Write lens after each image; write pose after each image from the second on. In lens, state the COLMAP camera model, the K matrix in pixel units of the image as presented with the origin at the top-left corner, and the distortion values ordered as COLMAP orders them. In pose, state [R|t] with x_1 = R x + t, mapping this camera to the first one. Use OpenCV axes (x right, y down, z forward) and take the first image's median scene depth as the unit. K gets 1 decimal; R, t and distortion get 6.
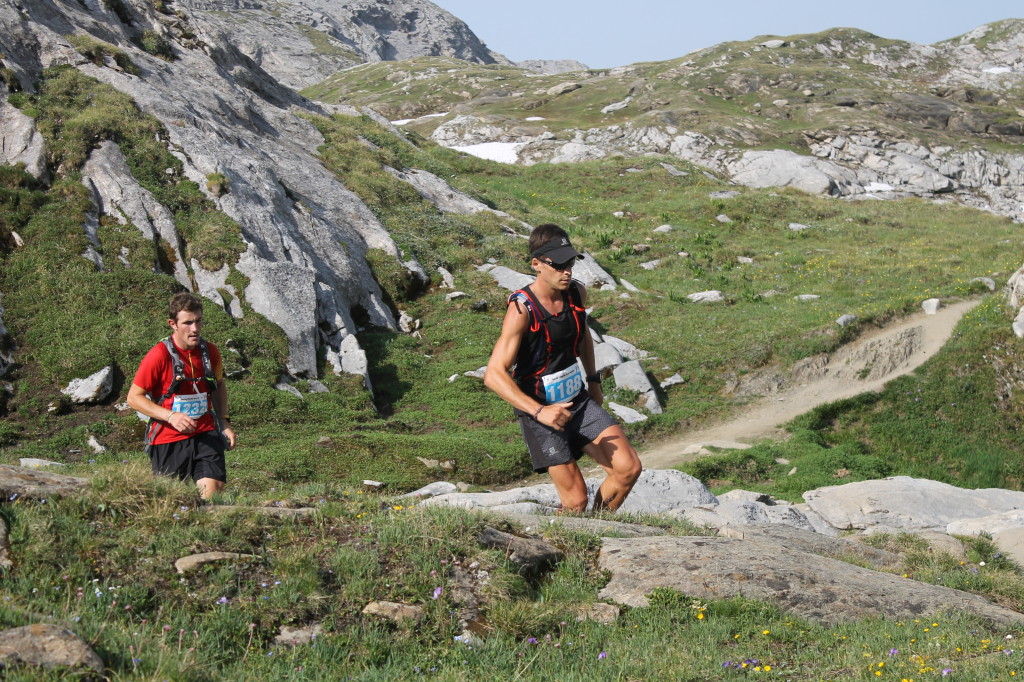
lens RADIAL K [[2204.5, 0, 508.8], [0, 2204.5, 340.4], [0, 0, 1]] dist [0.062543, 0.000000]
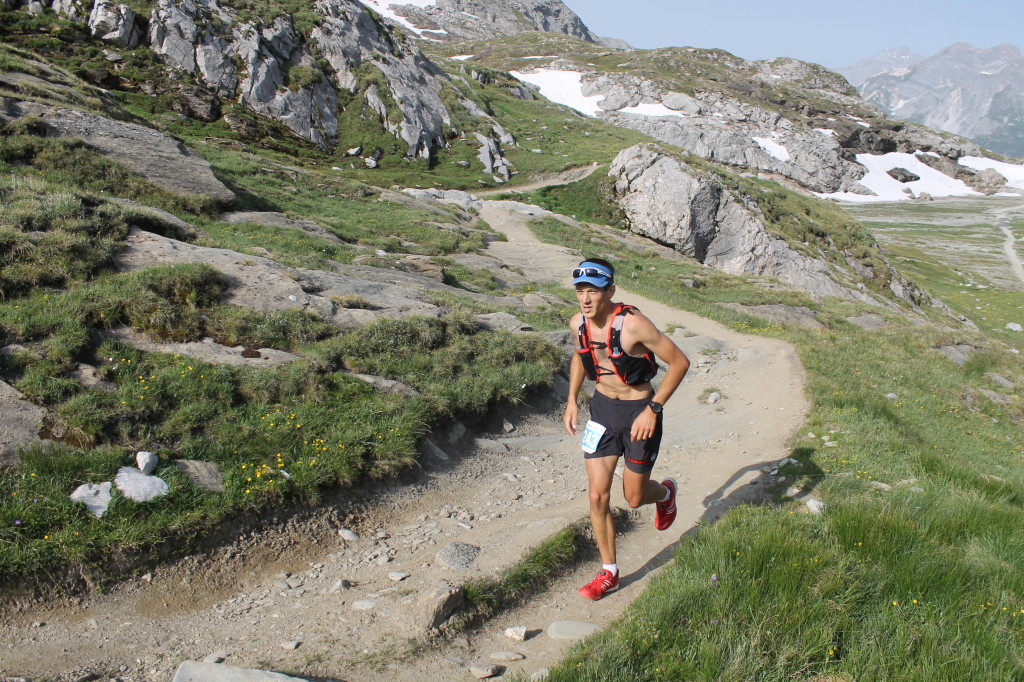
lens RADIAL K [[865.8, 0, 515.0], [0, 865.8, 346.7], [0, 0, 1]] dist [-0.142119, 0.078204]
pose [[0.985022, 0.169784, -0.030095, 0.145063], [-0.158376, 0.959867, 0.231456, -0.031010], [0.068185, -0.223222, 0.972380, -0.401619]]
